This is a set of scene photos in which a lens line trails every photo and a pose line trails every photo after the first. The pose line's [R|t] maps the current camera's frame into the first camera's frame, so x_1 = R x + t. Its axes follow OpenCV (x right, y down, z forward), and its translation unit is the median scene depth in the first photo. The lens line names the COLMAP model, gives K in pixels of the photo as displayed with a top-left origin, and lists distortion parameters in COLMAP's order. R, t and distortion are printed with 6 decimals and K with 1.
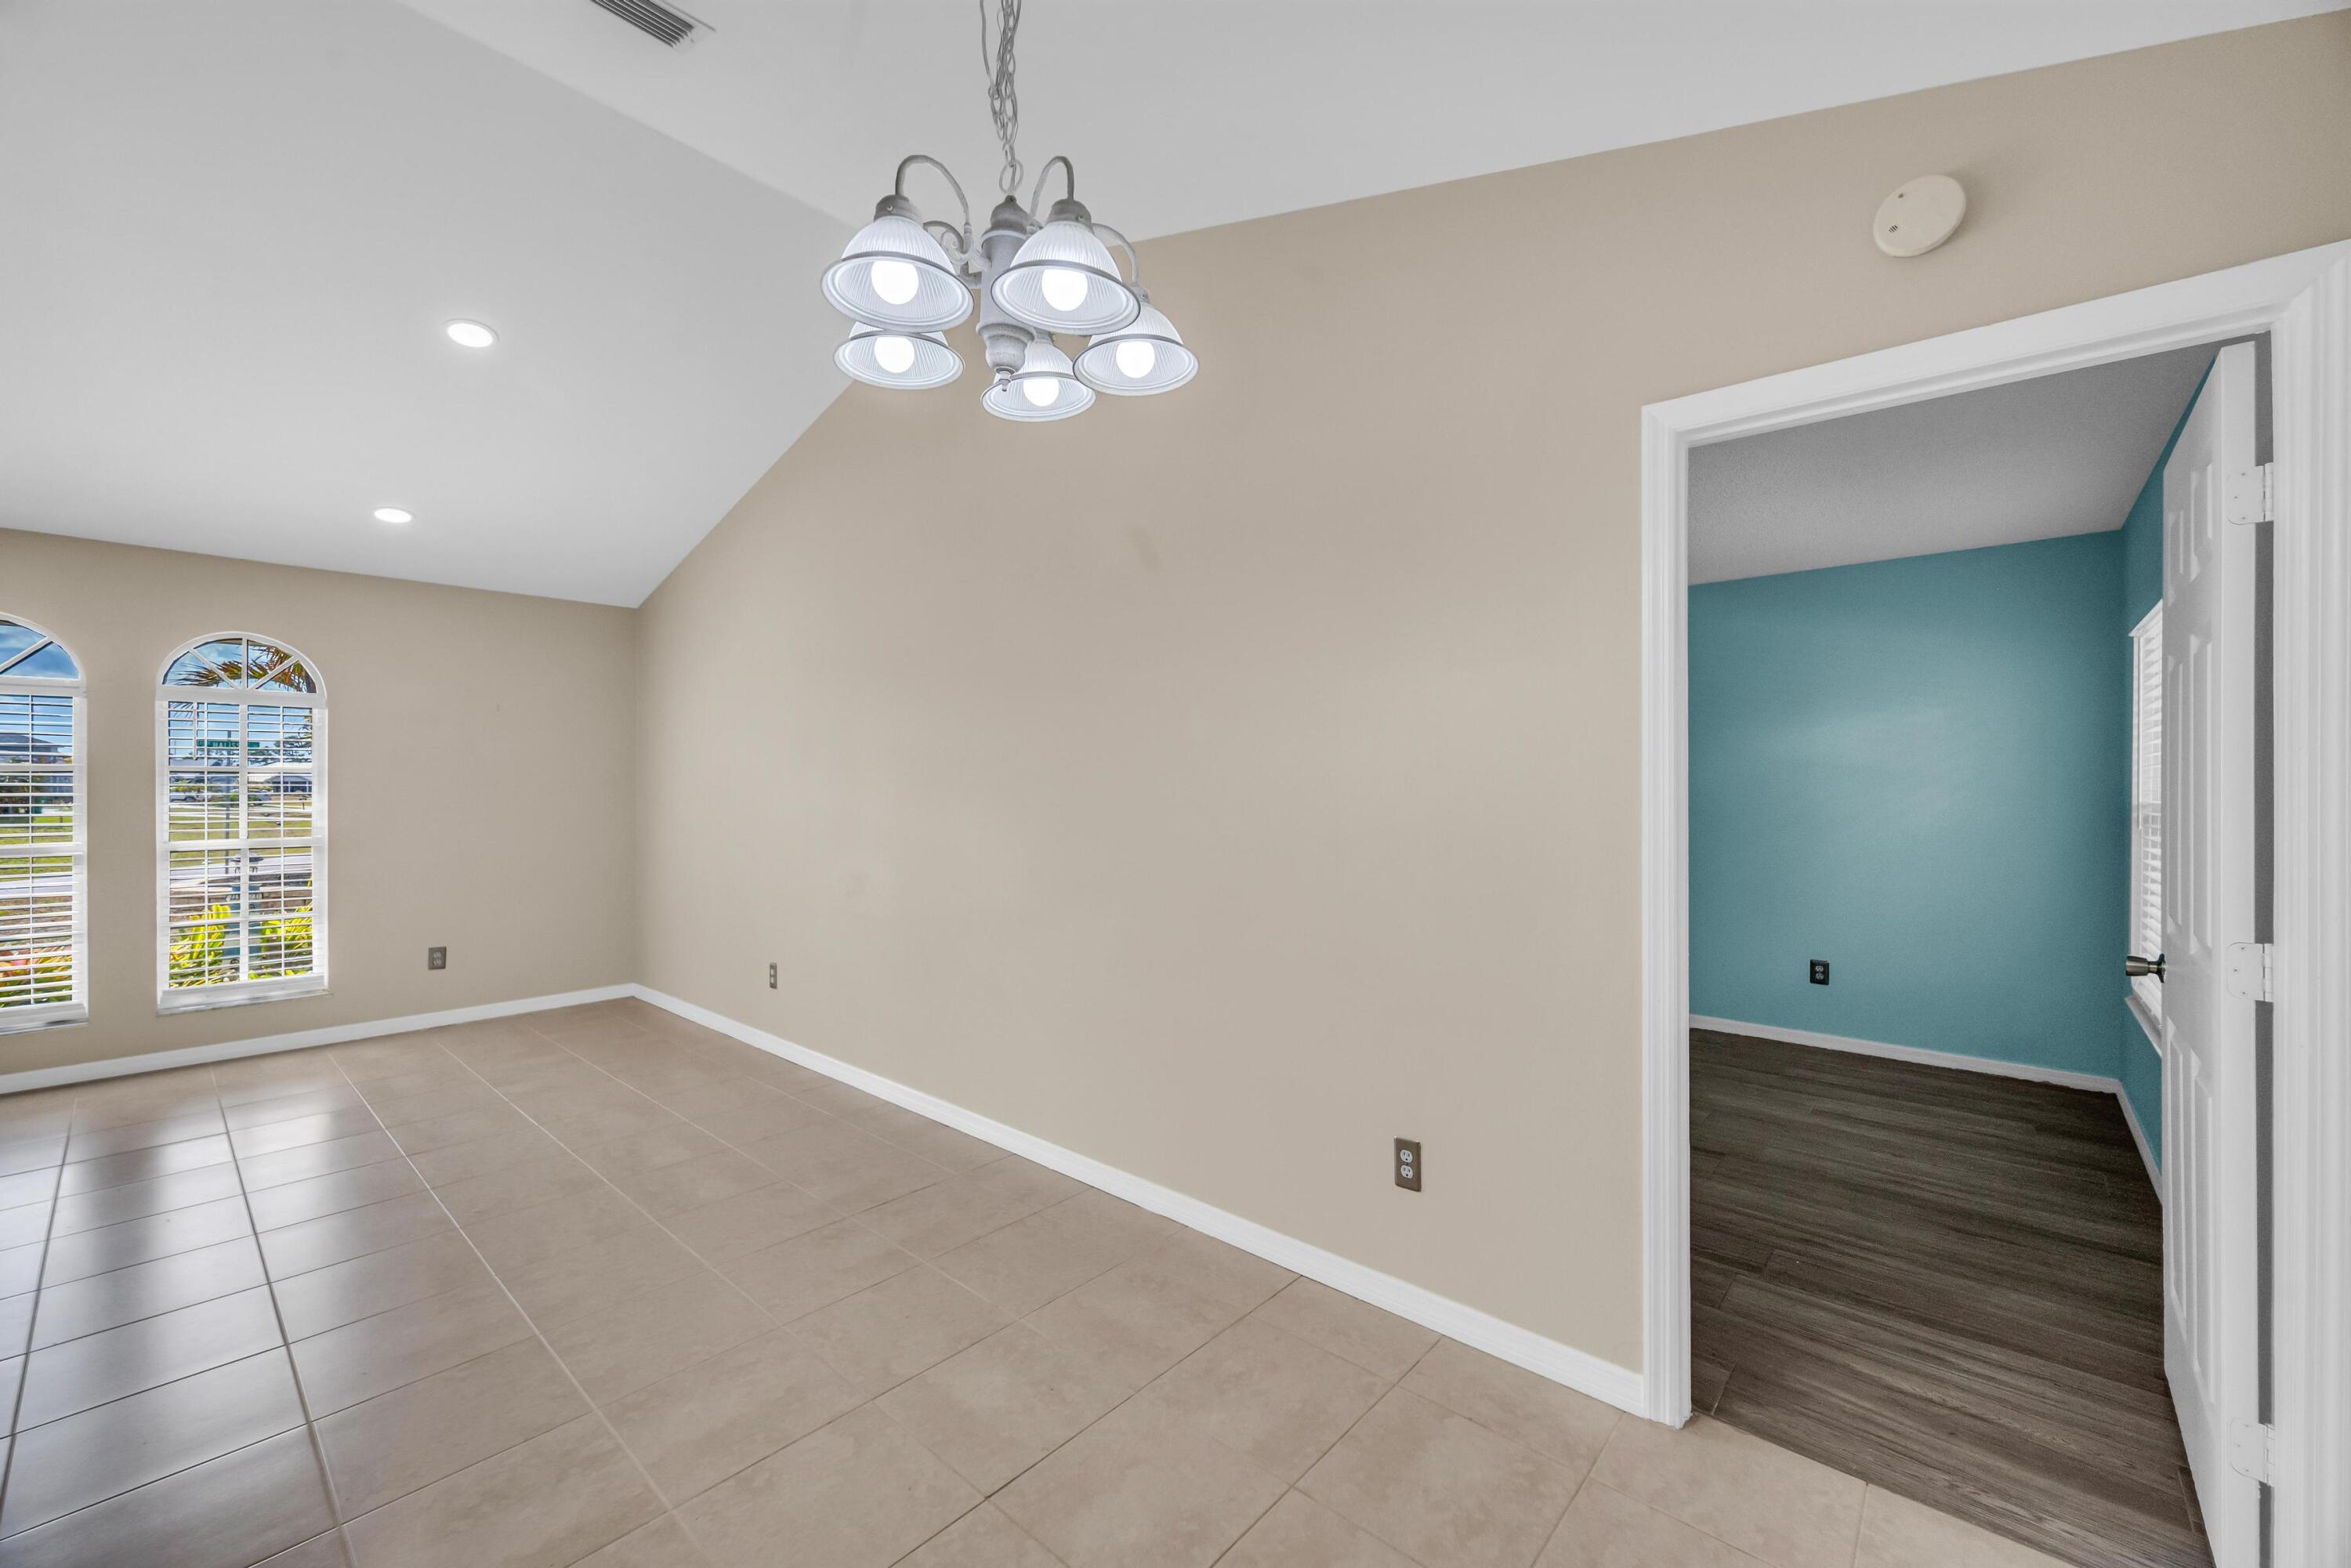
lens RADIAL K [[938.8, 0, 1166.5], [0, 938.8, 797.1], [0, 0, 1]] dist [0.007840, -0.006212]
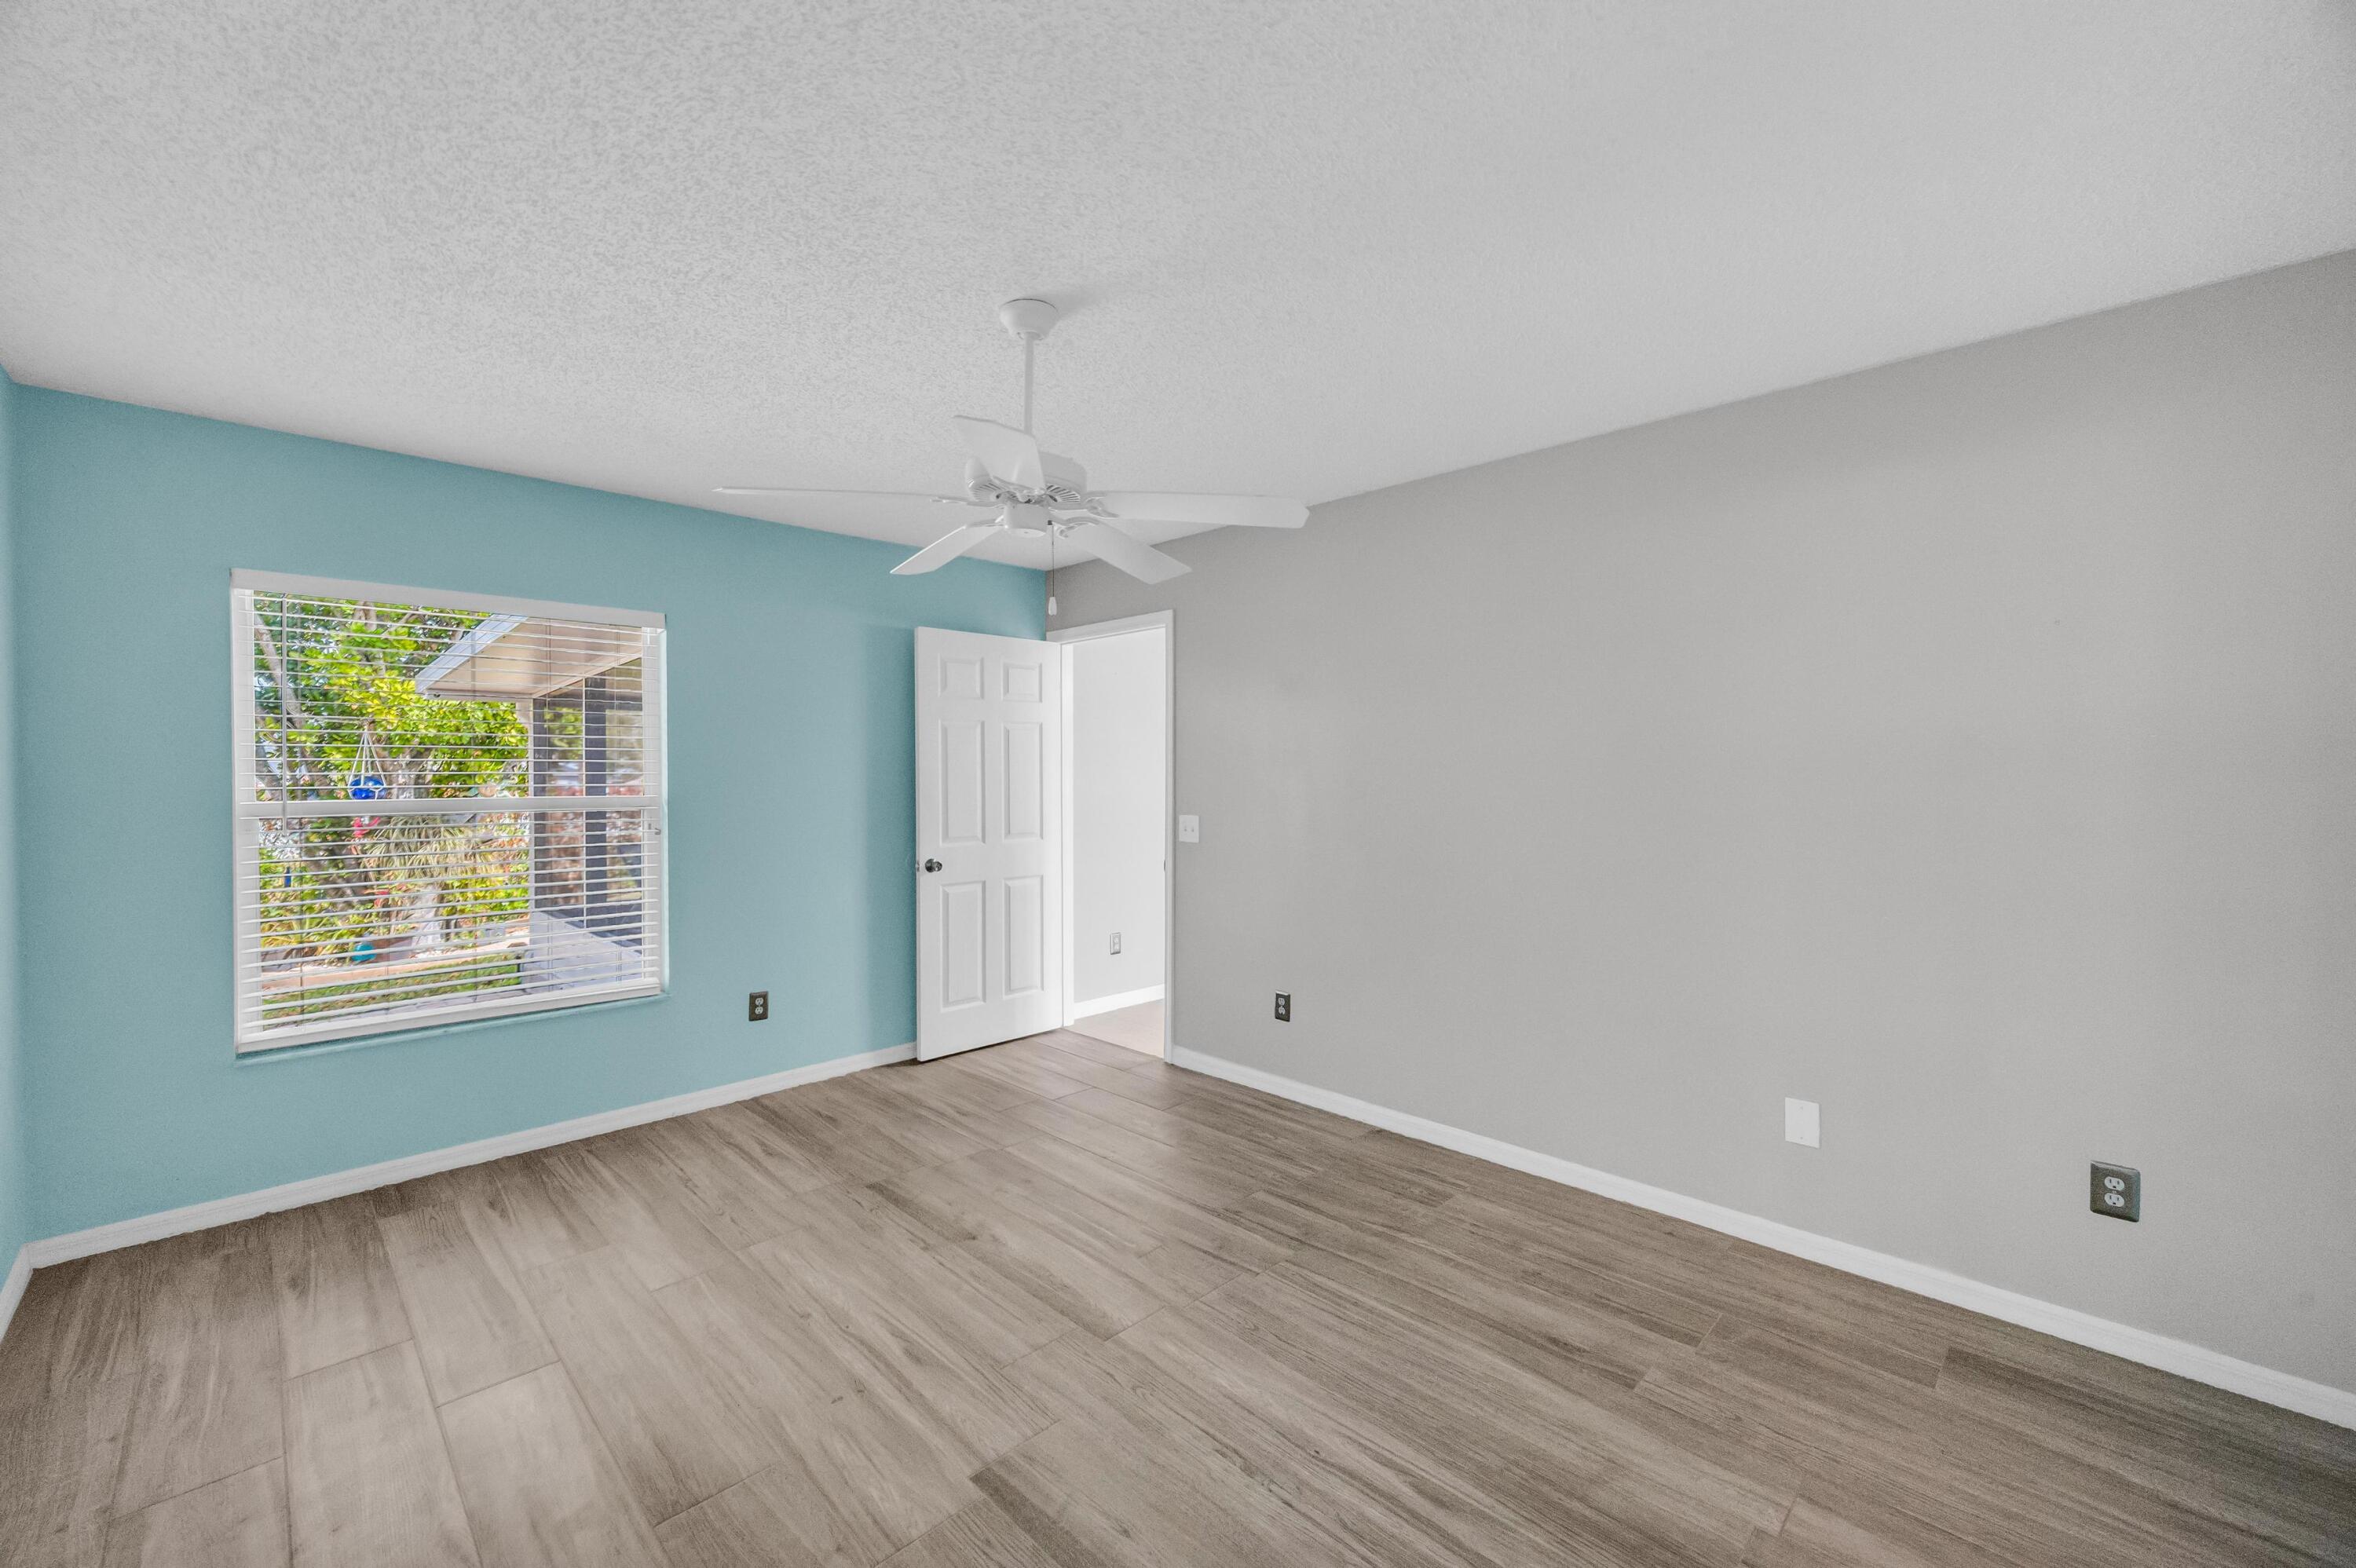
lens RADIAL K [[938.5, 0, 1178.0], [0, 938.5, 784.0], [0, 0, 1]] dist [0.002981, 0.000255]
pose [[-0.998426, -0.000257, 0.056082, 0.217543], [0.001219, 0.999654, 0.026268, -0.028970], [-0.056070, 0.026295, -0.998081, 1.691828]]
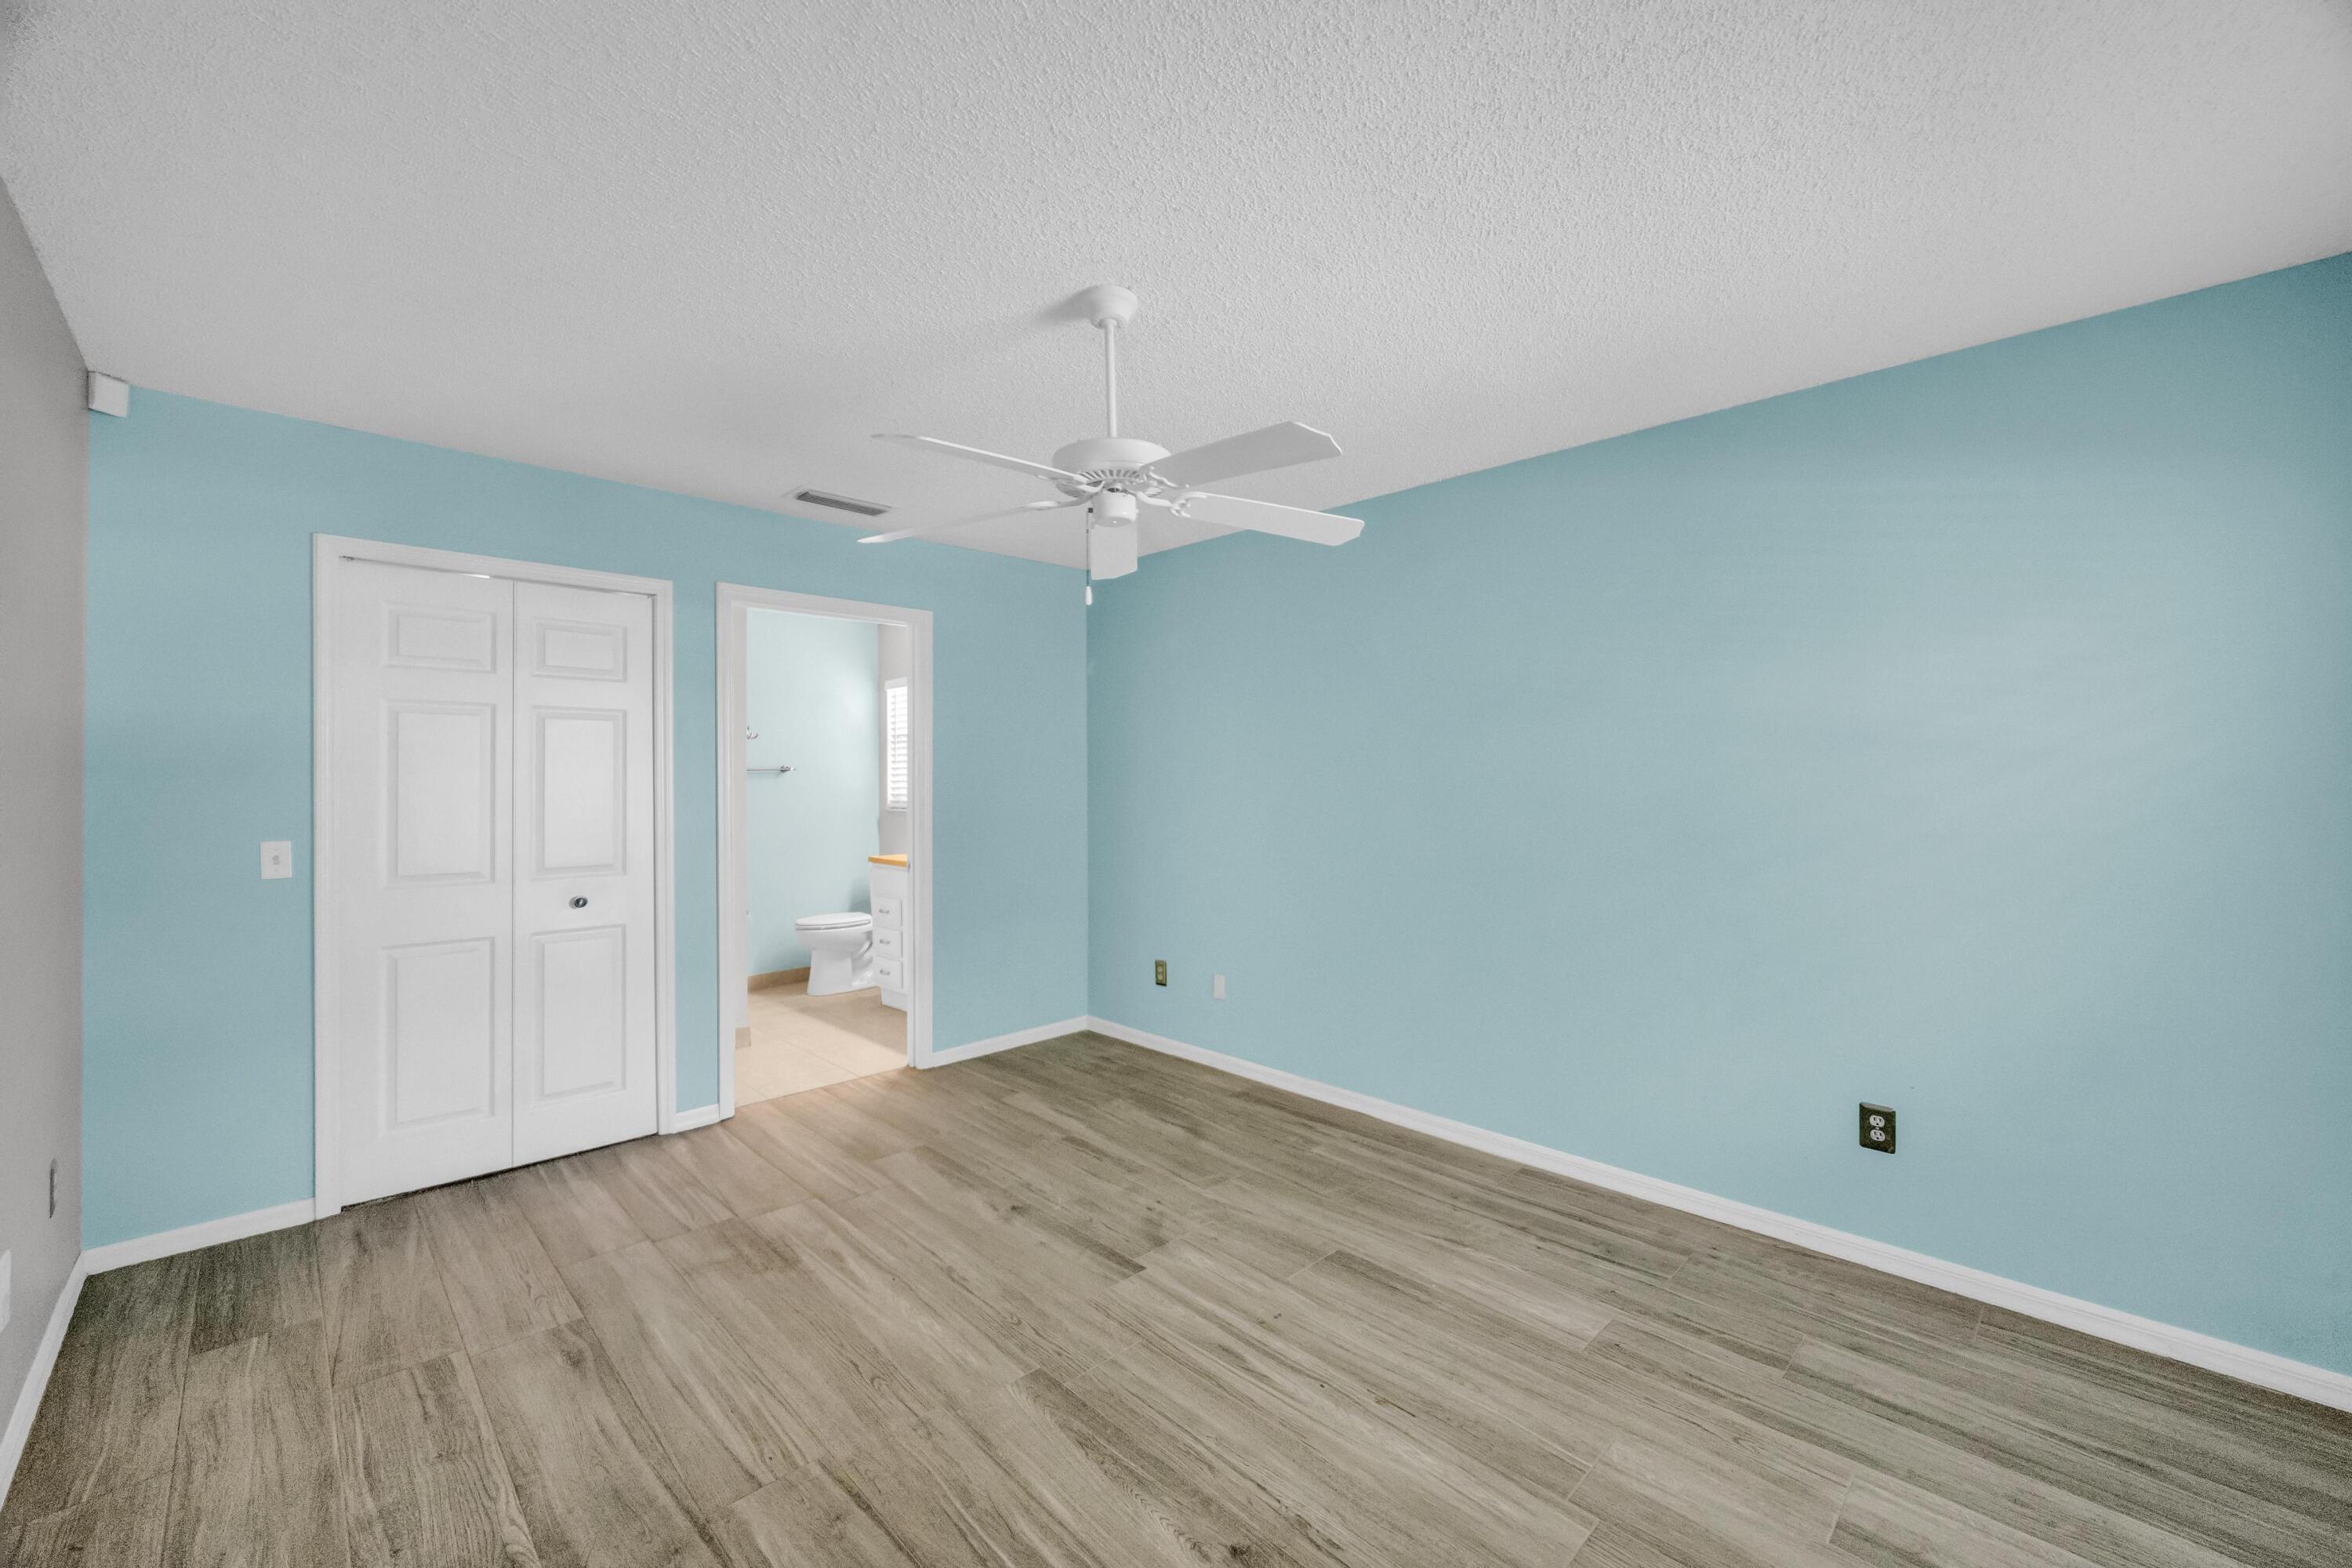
lens RADIAL K [[937.0, 0, 1176.0], [0, 937.0, 784.0], [0, 0, 1]] dist [0.002981, 0.000255]
pose [[0.997592, -0.005009, -0.069179, 0.419846], [0.004662, 0.999976, -0.005181, -0.011150], [0.069203, 0.004846, 0.997591, 0.551838]]
